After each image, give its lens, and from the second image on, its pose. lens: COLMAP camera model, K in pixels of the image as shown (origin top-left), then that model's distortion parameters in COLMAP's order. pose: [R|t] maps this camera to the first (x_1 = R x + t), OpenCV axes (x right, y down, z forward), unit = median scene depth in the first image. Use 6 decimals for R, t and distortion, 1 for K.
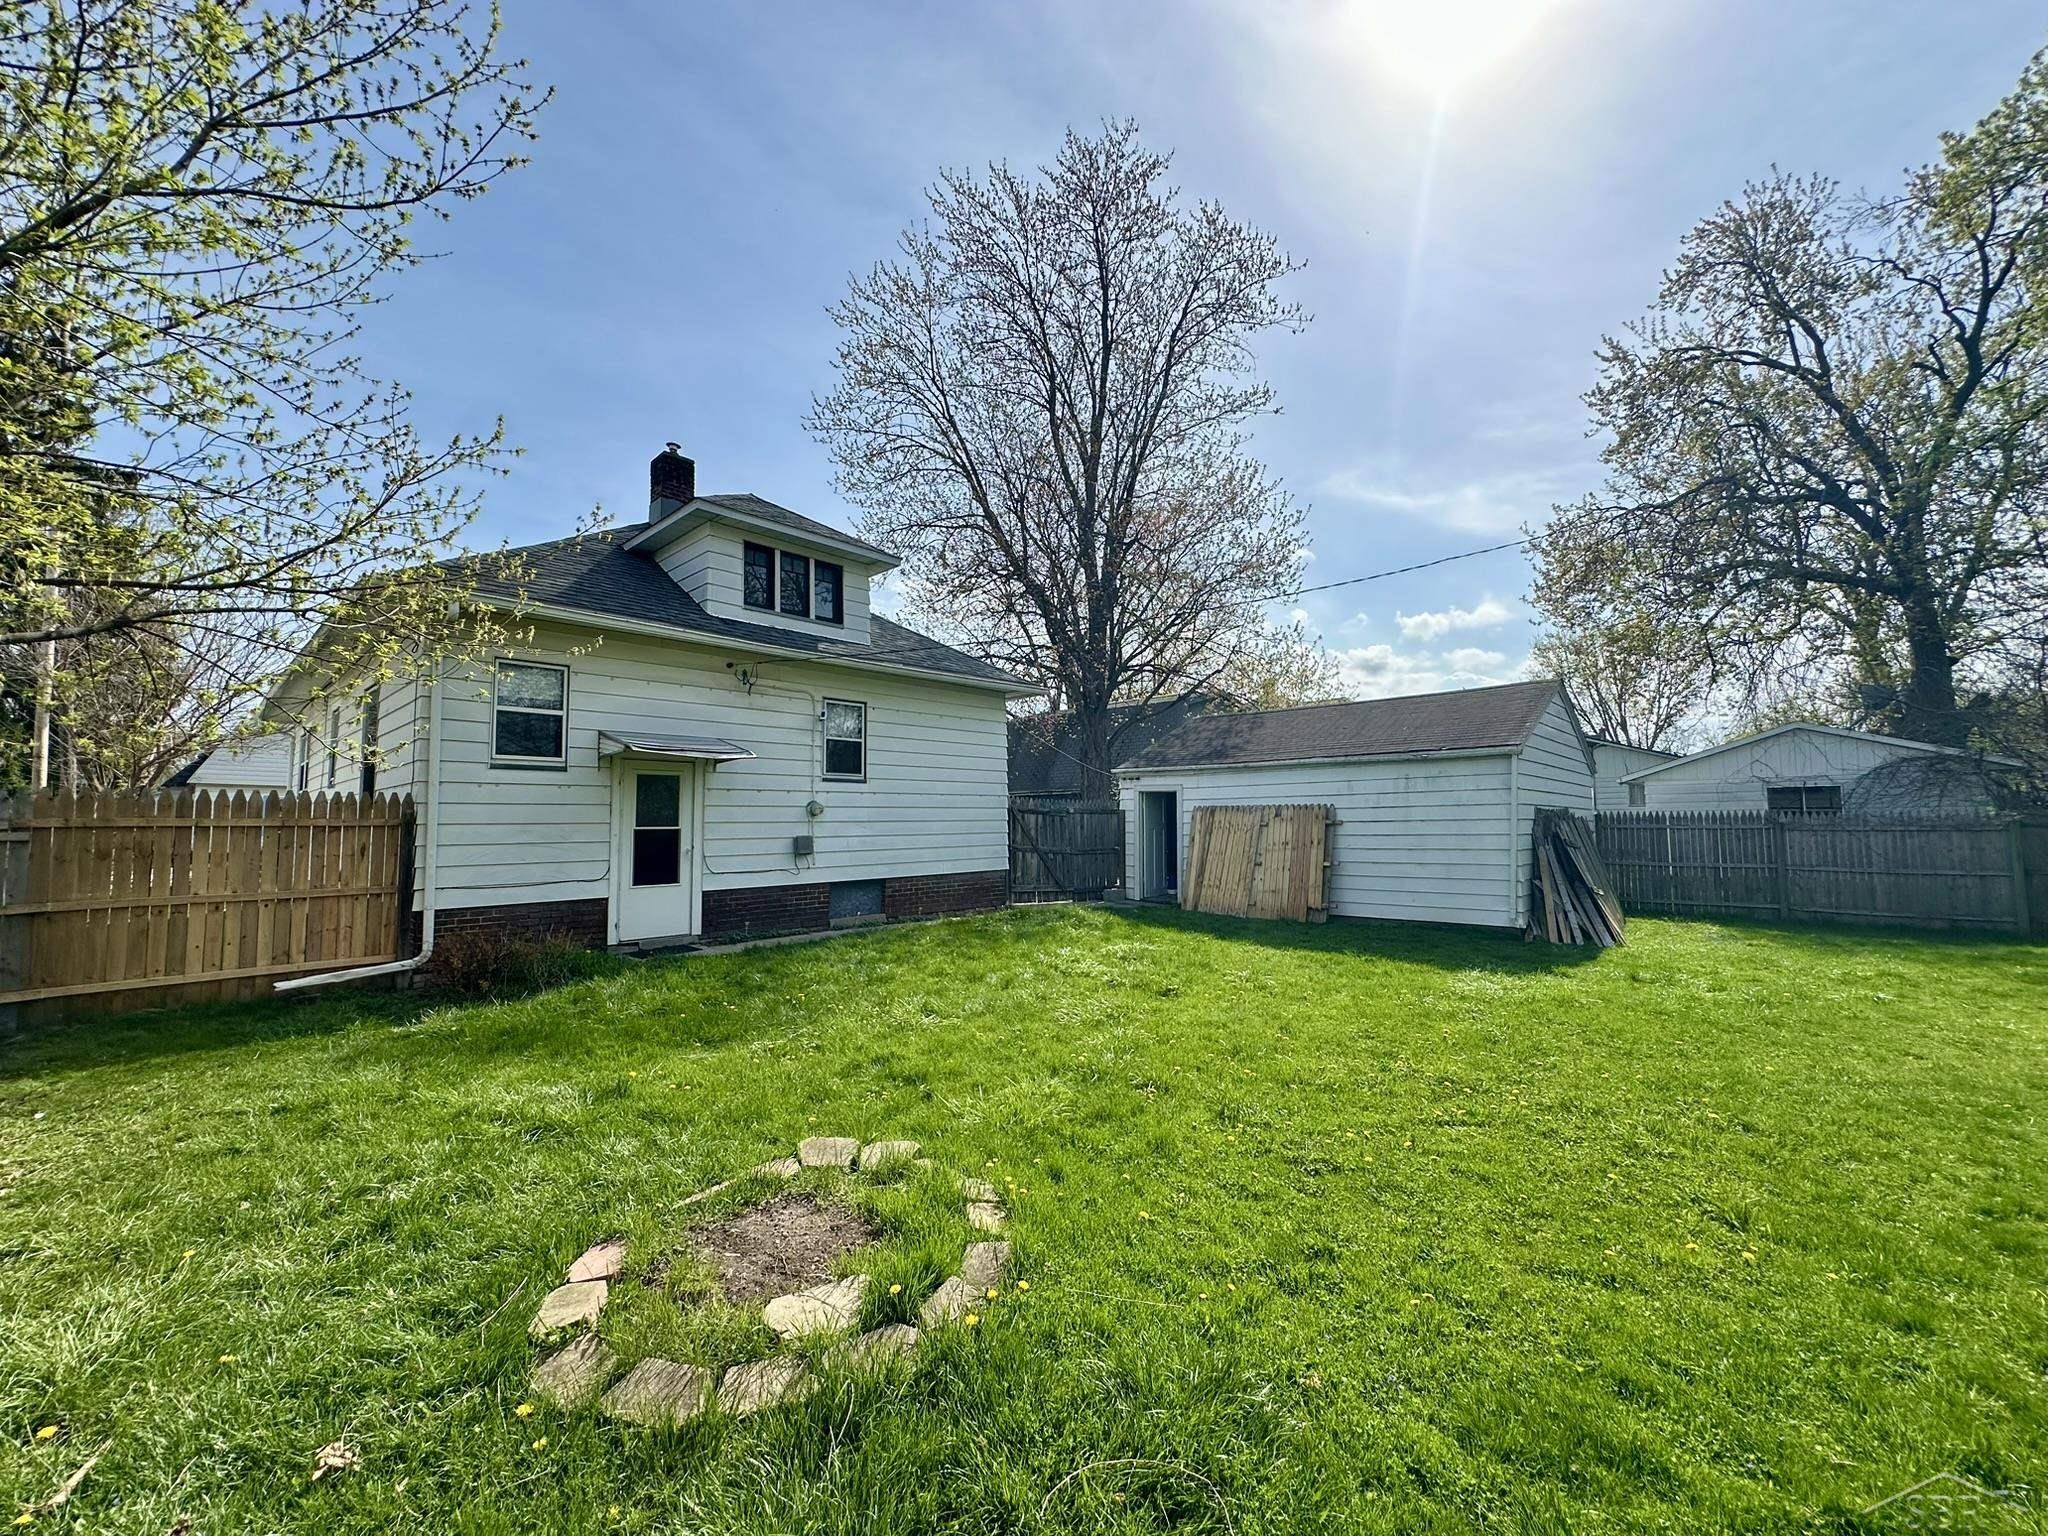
lens RADIAL K [[811.5, 0, 1023.1], [0, 811.5, 770.4], [0, 0, 1]] dist [-0.000263, 0.000205]
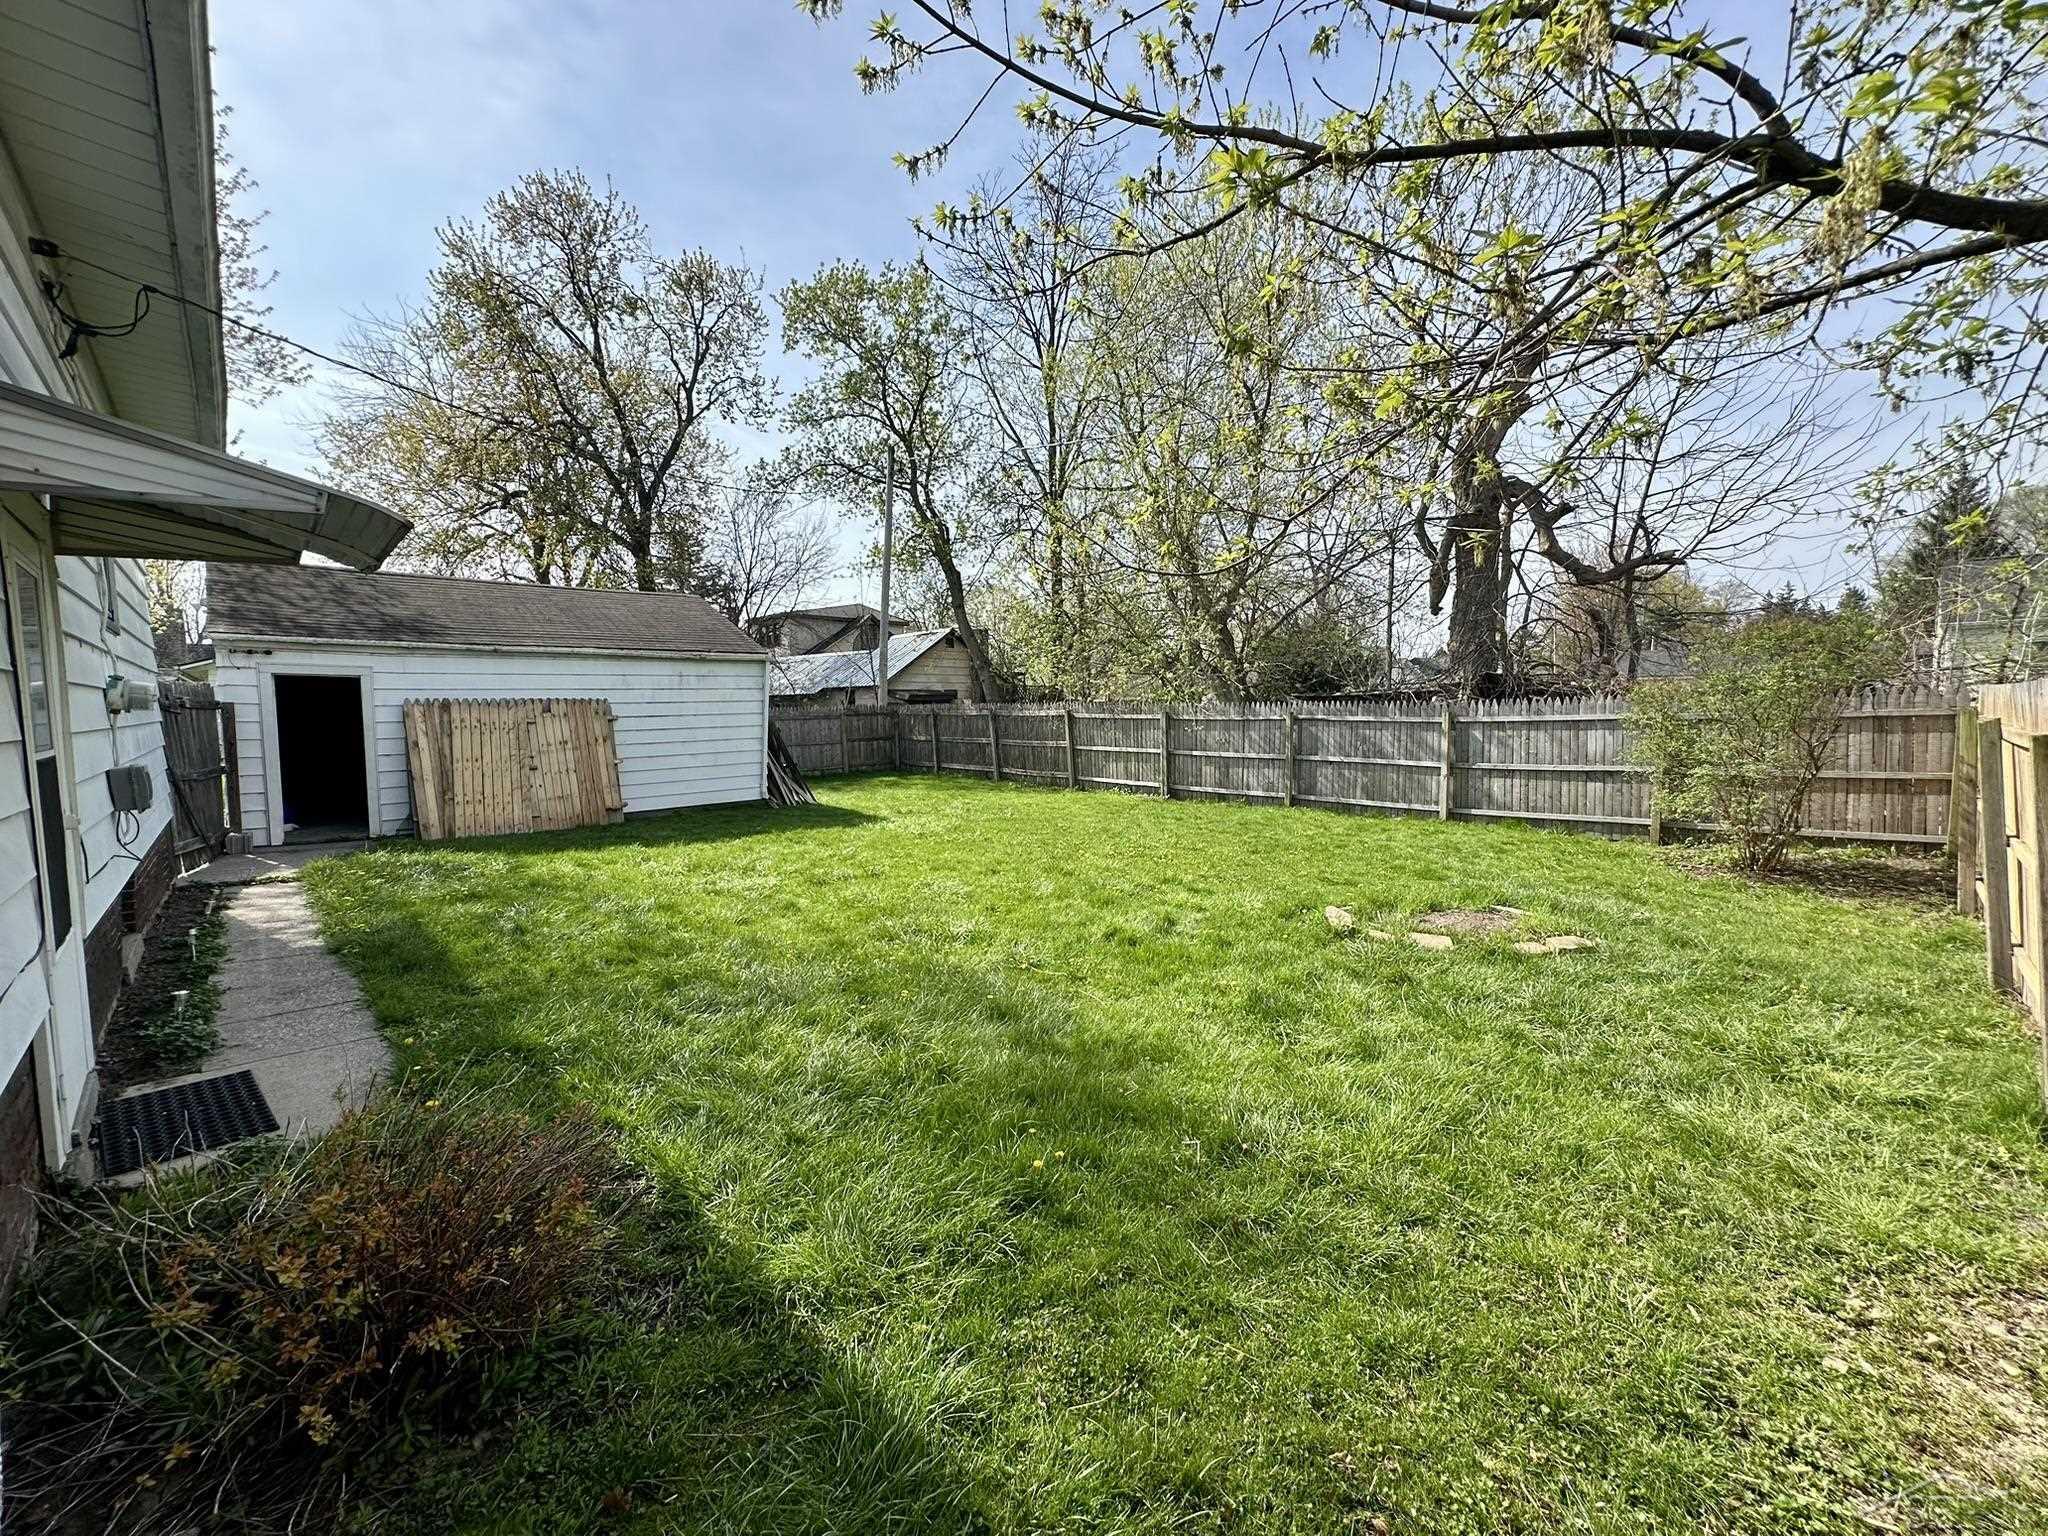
lens RADIAL K [[811.5, 0, 1023.3], [0, 811.5, 766.7], [0, 0, 1]] dist [-0.000263, 0.000205]
pose [[0.061207, -0.068464, 0.995774, -0.519716], [-0.049897, 0.996188, 0.071559, 0.027565], [-0.996877, -0.054066, 0.057557, 0.447069]]
